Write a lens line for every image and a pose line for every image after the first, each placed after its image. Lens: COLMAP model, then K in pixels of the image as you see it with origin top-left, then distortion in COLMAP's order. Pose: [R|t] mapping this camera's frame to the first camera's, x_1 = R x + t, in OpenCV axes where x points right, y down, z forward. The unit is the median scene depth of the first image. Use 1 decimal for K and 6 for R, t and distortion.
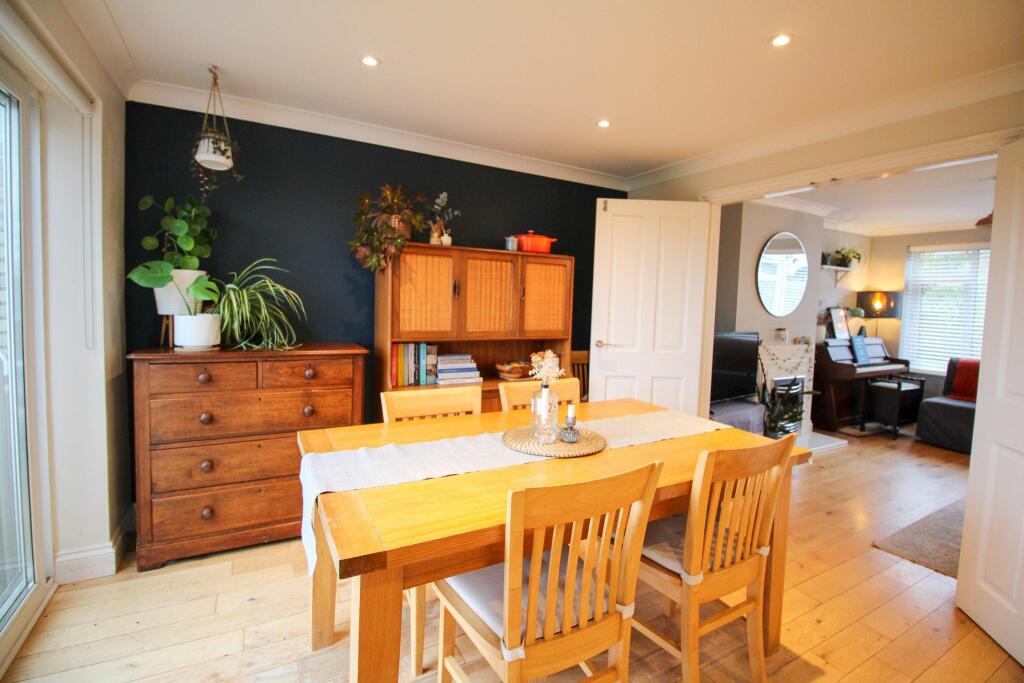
lens RADIAL K [[472.9, 0, 513.6], [0, 472.9, 331.9], [0, 0, 1]] dist [-0.004443, -0.009058]
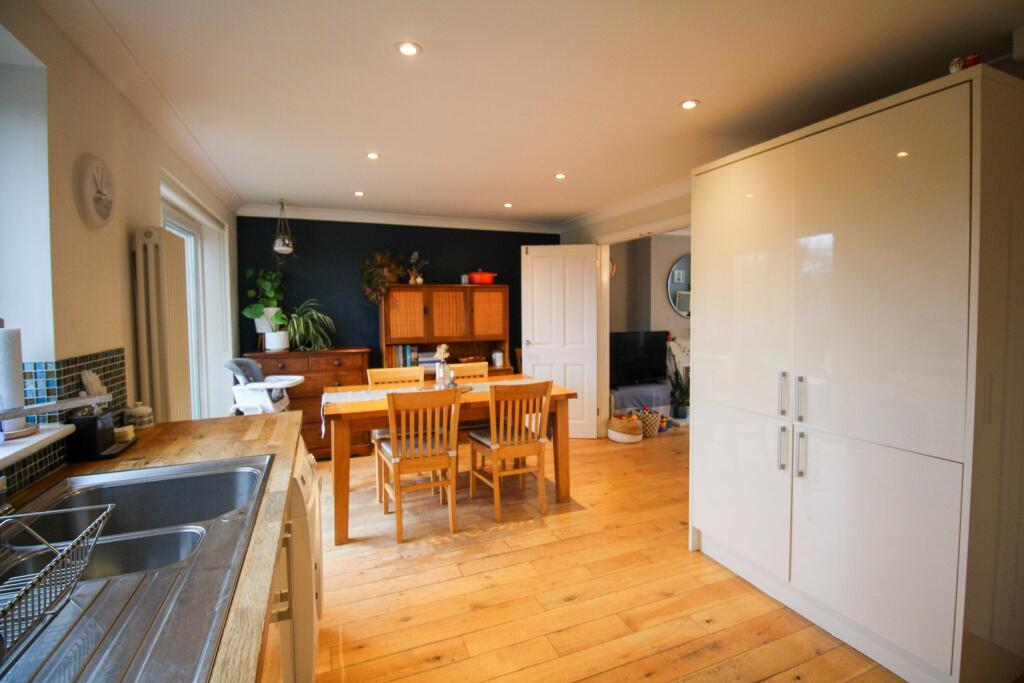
lens RADIAL K [[472.9, 0, 514.7], [0, 472.9, 334.8], [0, 0, 1]] dist [-0.004443, -0.009058]
pose [[0.991700, -0.032309, -0.124444, 0.381624], [0.030917, 0.999436, -0.013104, 0.021626], [0.124797, 0.009148, 0.992140, -0.568274]]
